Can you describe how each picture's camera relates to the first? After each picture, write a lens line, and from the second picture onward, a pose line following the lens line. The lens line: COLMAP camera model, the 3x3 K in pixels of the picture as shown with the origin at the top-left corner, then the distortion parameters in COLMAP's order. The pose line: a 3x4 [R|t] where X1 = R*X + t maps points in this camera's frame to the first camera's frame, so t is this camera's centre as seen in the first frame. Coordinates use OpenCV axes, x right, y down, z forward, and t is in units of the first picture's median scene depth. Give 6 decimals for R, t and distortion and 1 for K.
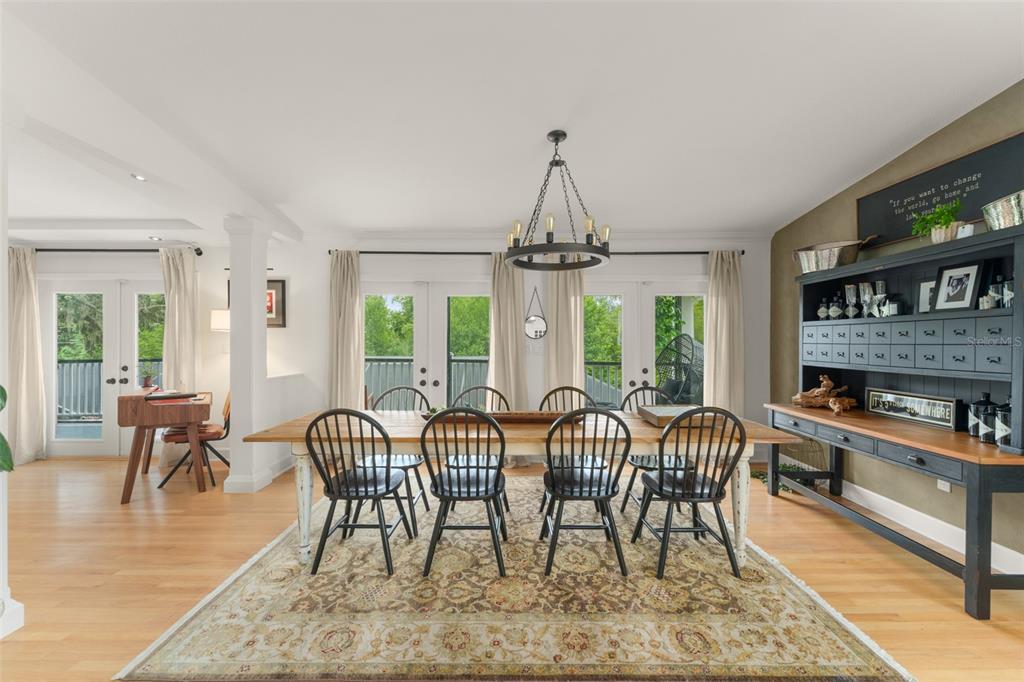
lens RADIAL K [[432.4, 0, 515.8], [0, 432.4, 347.2], [0, 0, 1]] dist [0.003423, -0.000083]
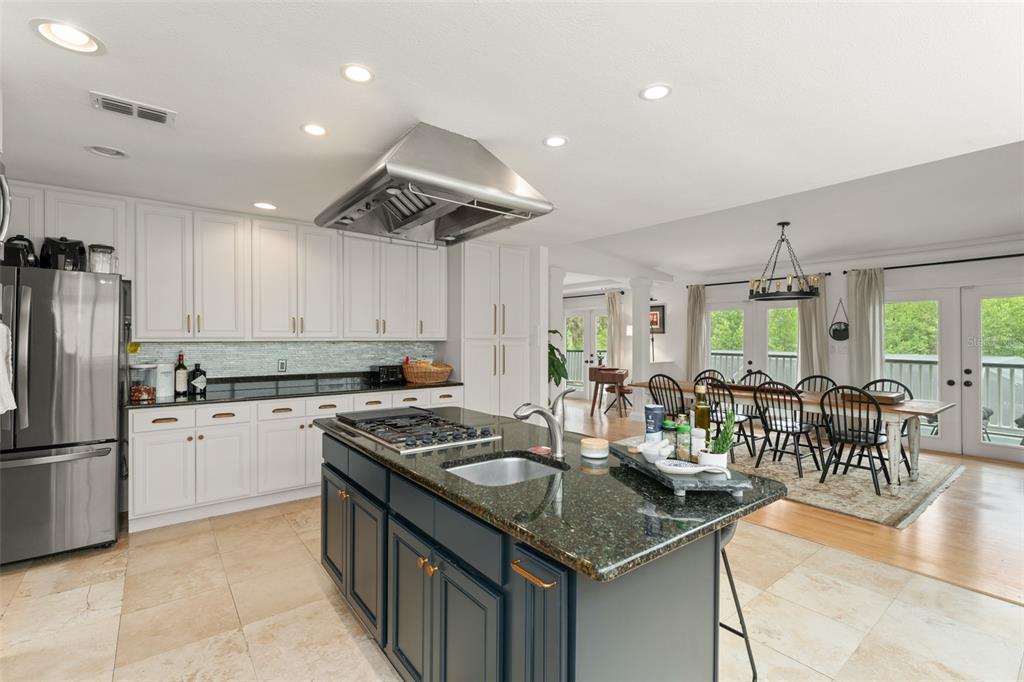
lens RADIAL K [[444.6, 0, 510.1], [0, 444.6, 337.9], [0, 0, 1]] dist [-0.001306, 0.000003]
pose [[0.607228, 0.000162, -0.794528, 0.561037], [-0.004316, 0.999986, -0.003094, -0.023313], [0.794516, 0.005308, 0.607220, -0.613873]]
